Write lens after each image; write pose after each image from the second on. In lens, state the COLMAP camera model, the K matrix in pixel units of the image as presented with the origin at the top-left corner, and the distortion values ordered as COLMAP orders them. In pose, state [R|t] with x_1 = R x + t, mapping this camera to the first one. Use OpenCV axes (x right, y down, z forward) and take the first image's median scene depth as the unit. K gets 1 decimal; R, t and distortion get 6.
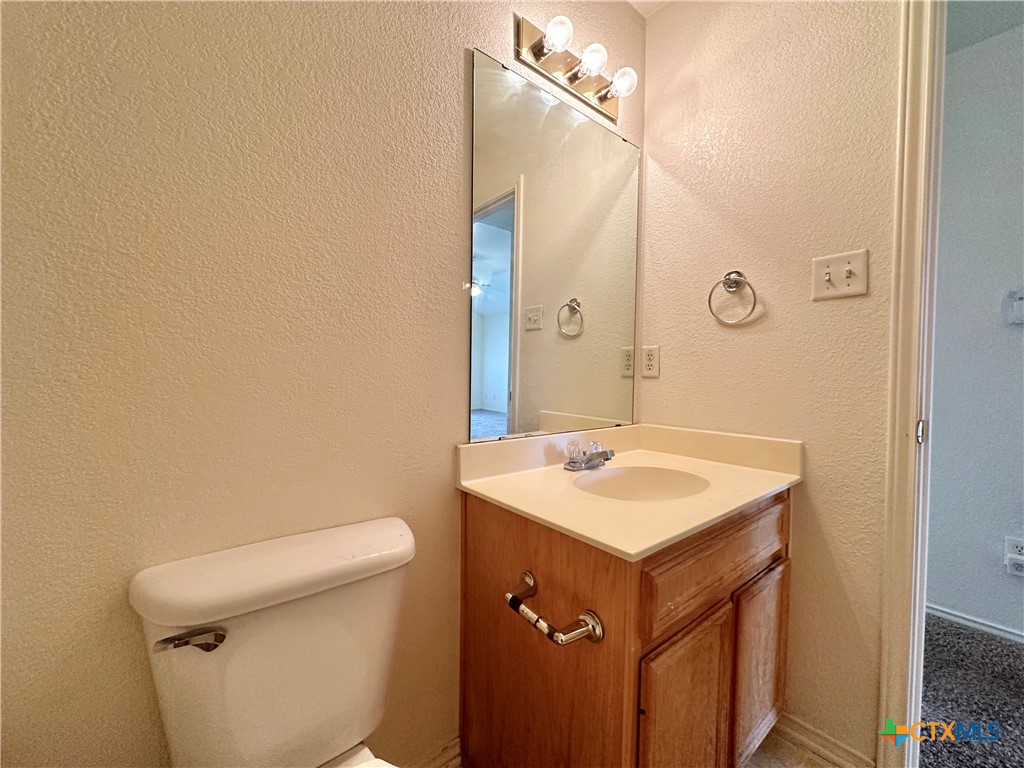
lens RADIAL K [[408.9, 0, 512.0], [0, 408.9, 384.0], [0, 0, 1]] dist [-0.000289, 0.000182]
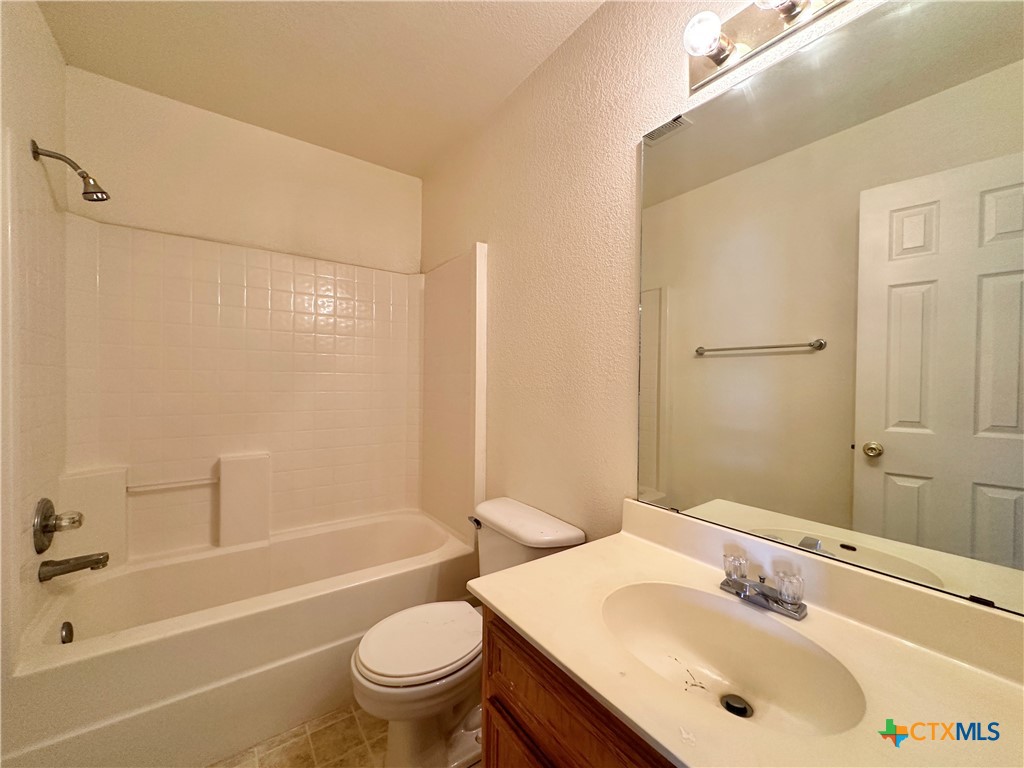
lens RADIAL K [[408.9, 0, 512.0], [0, 408.9, 384.0], [0, 0, 1]] dist [-0.000289, 0.000182]
pose [[-0.048426, -0.001650, -0.998825, 1.242468], [-0.039609, 0.999215, 0.000270, -0.187863], [0.998041, 0.039575, -0.048453, 0.899175]]
